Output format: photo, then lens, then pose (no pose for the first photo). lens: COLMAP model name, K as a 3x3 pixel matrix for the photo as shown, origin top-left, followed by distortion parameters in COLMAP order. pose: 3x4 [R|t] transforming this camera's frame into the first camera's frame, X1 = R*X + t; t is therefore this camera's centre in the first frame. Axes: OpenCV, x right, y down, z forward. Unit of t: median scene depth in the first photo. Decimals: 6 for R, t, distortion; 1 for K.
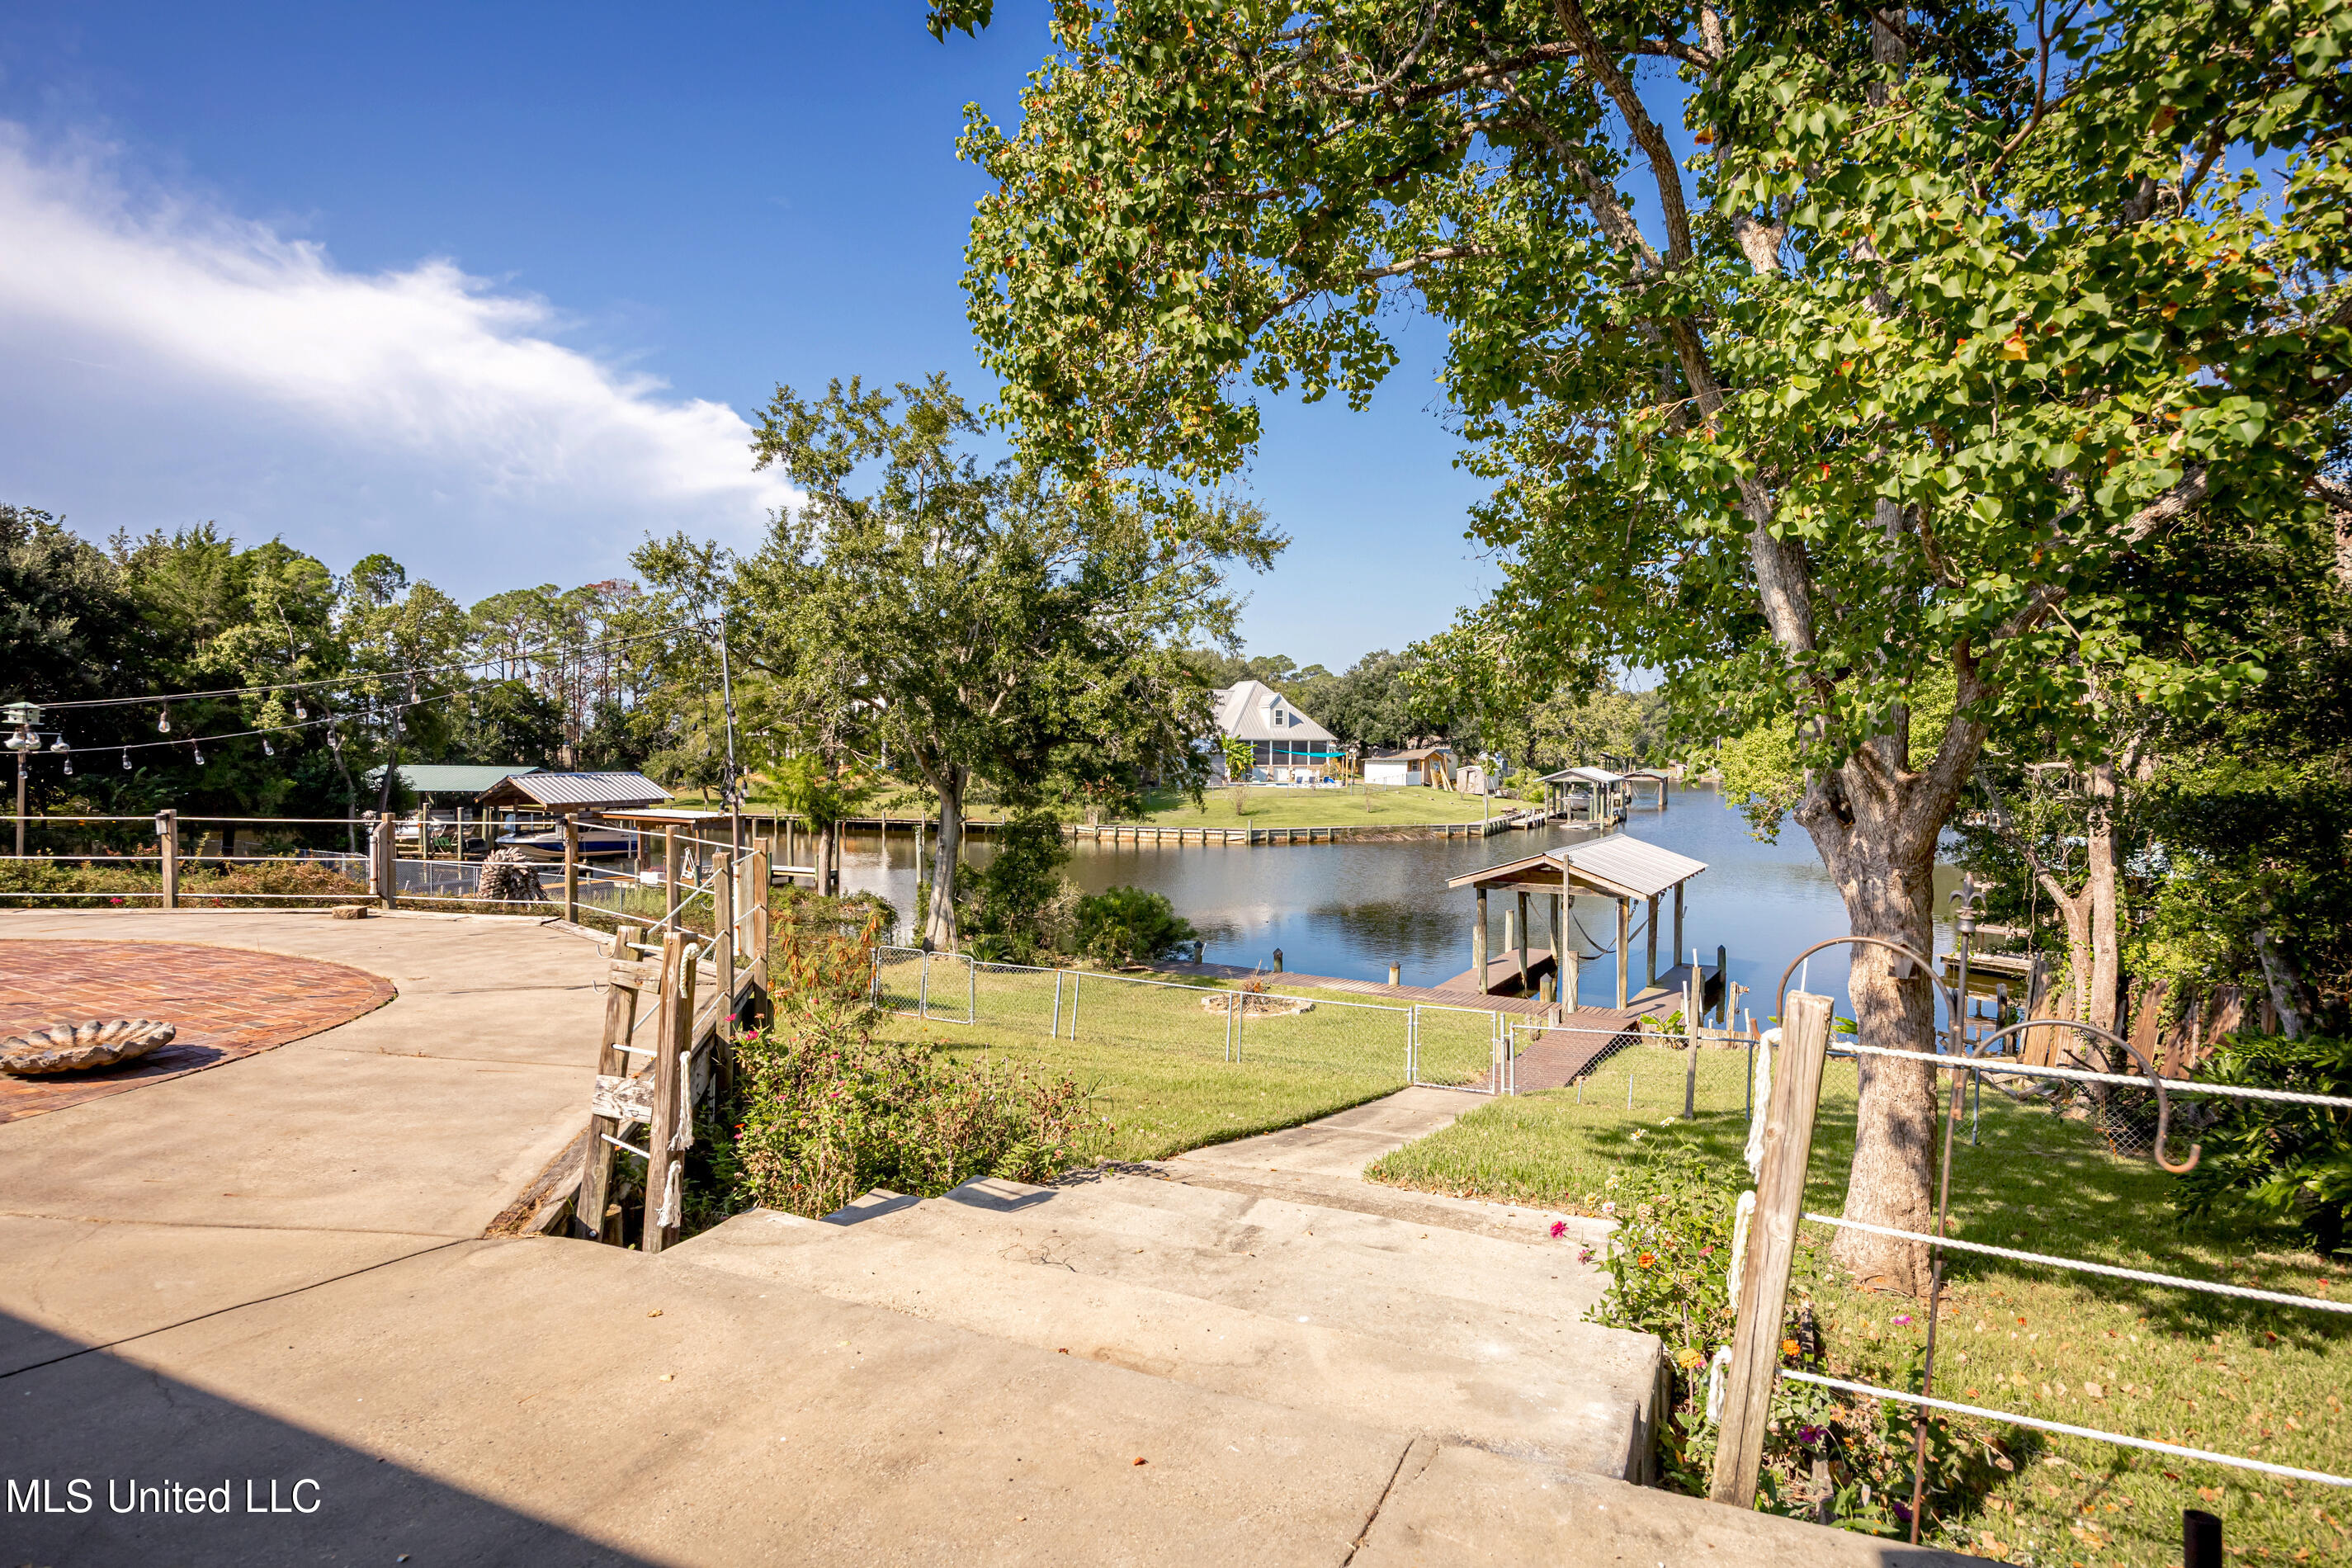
lens RADIAL K [[1224.7, 0, 1179.0], [0, 1224.7, 811.9], [0, 0, 1]] dist [-0.011175, 0.000620]
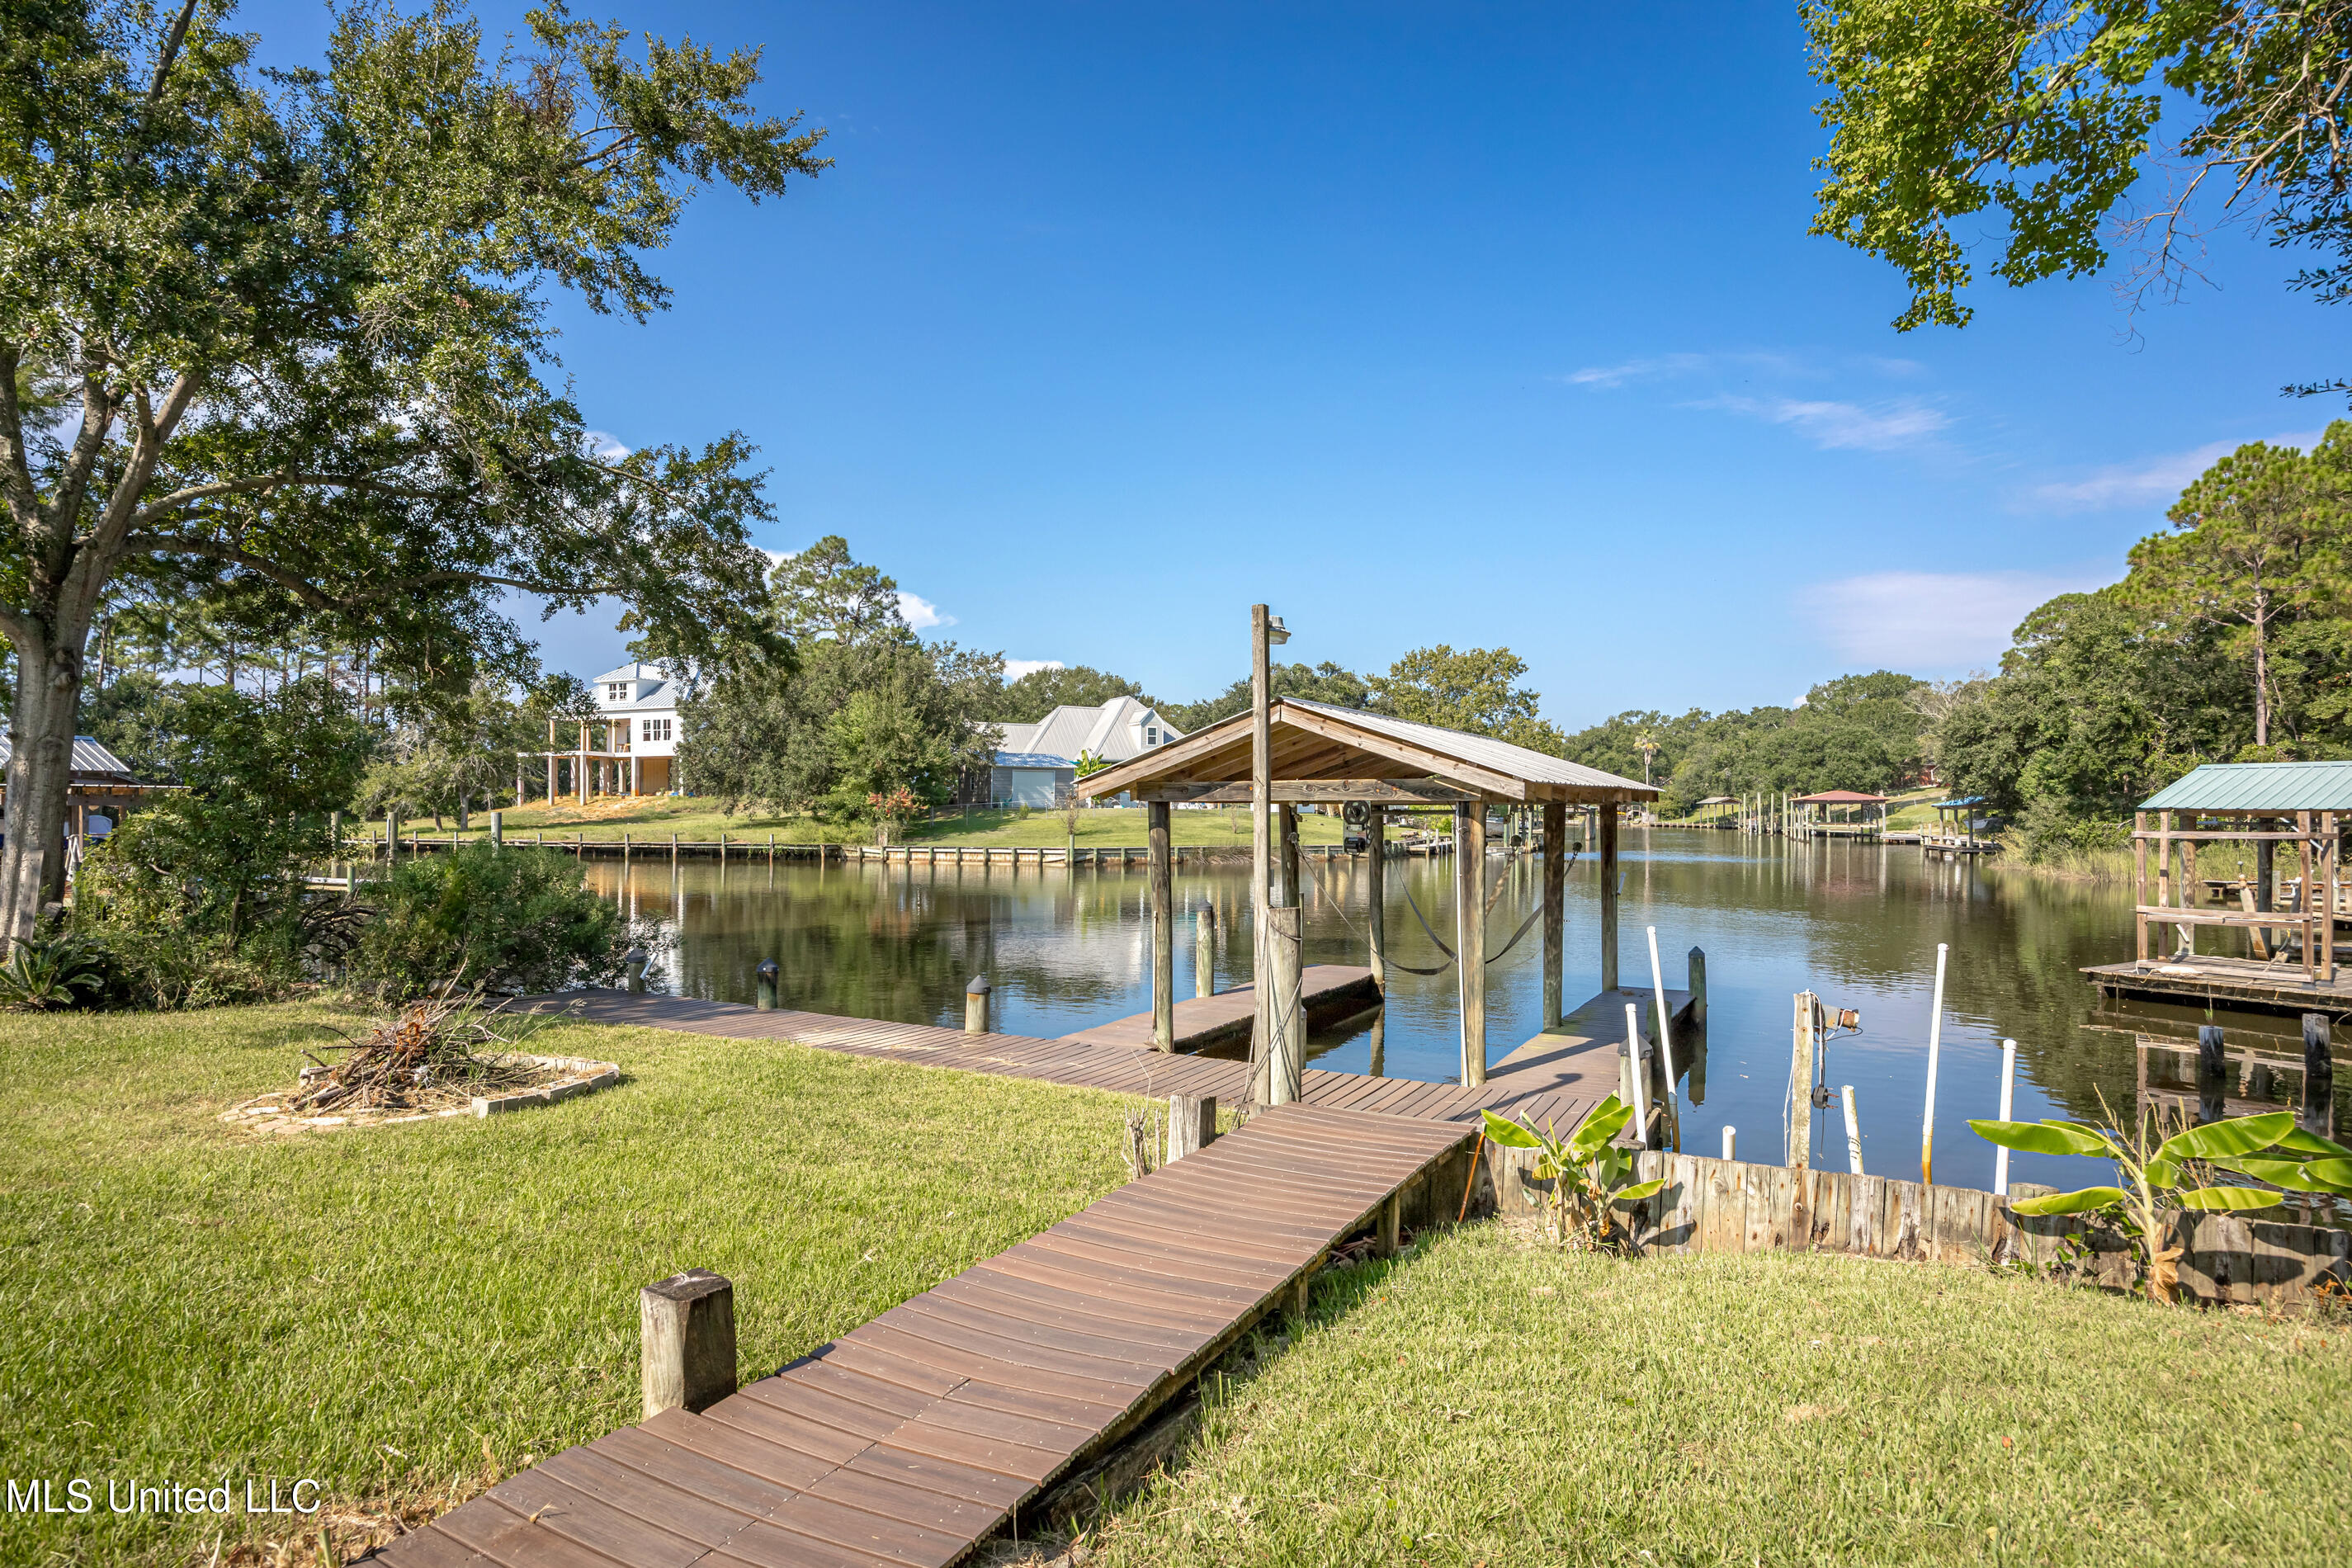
lens RADIAL K [[1224.7, 0, 1179.0], [0, 1224.7, 811.9], [0, 0, 1]] dist [-0.011175, 0.000620]
pose [[0.998703, -0.001279, 0.050891, 0.223738], [0.003931, 0.998636, -0.052060, 0.084414], [-0.050755, 0.052192, 0.997346, 0.547998]]
